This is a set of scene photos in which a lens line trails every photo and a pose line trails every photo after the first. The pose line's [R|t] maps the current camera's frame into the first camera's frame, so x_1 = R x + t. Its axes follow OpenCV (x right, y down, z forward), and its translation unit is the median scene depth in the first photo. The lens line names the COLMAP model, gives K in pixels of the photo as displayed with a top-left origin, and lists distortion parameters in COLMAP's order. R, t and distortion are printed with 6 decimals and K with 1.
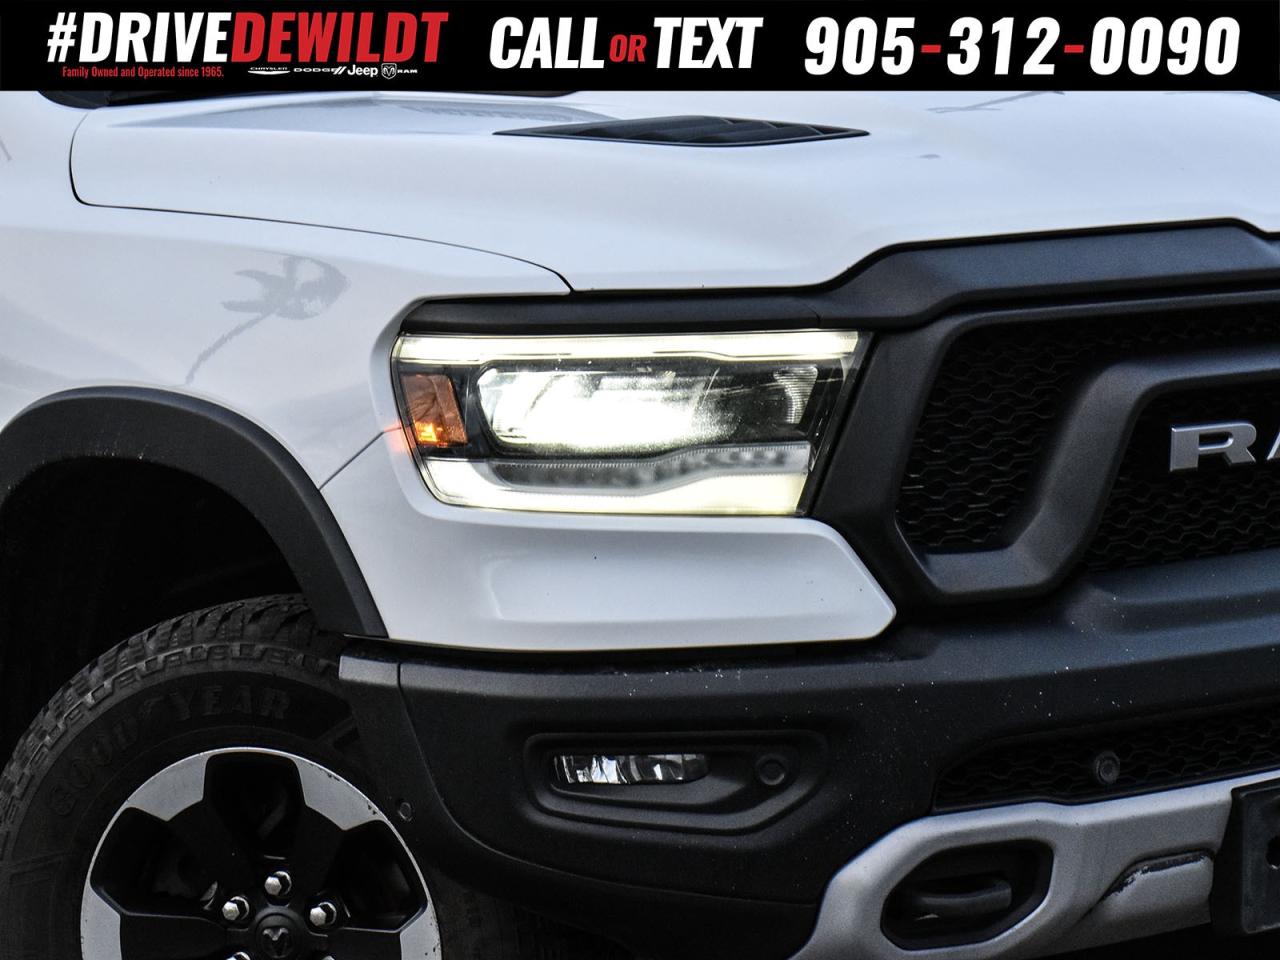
lens RADIAL K [[2415.3, 0, 681.8], [0, 2415.3, 501.1], [0, 0, 1]] dist [-0.014013, -0.124019]
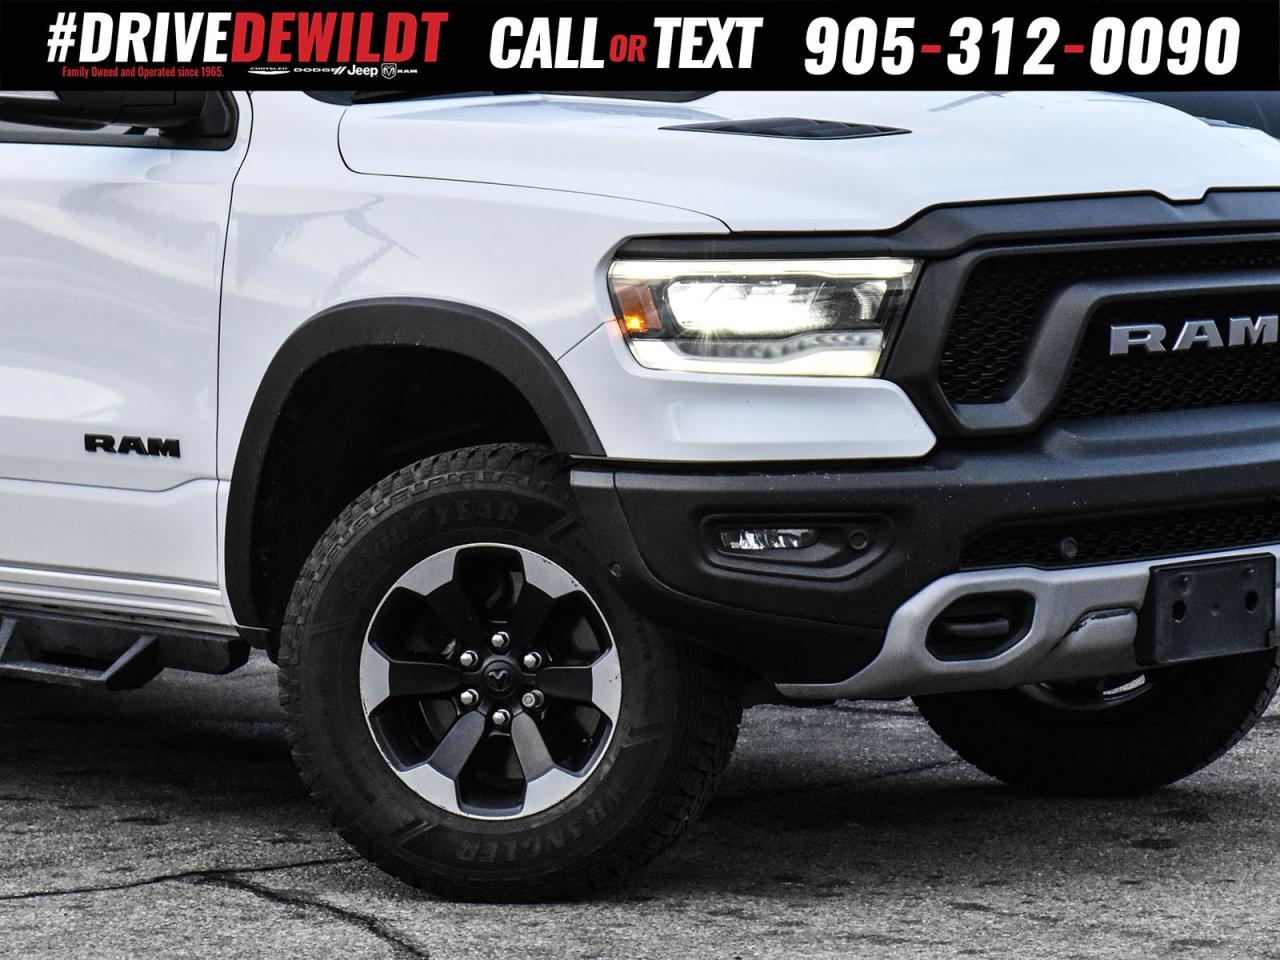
lens RADIAL K [[2833.2, 0, 640.0], [0, 2833.2, 480.0], [0, 0, 1]] dist [0.027924, -0.258508]
pose [[0.998404, 0.006643, 0.056088, -0.199147], [-0.005445, 0.999754, -0.021482, 0.109072], [-0.056217, 0.021142, 0.998195, -0.789985]]
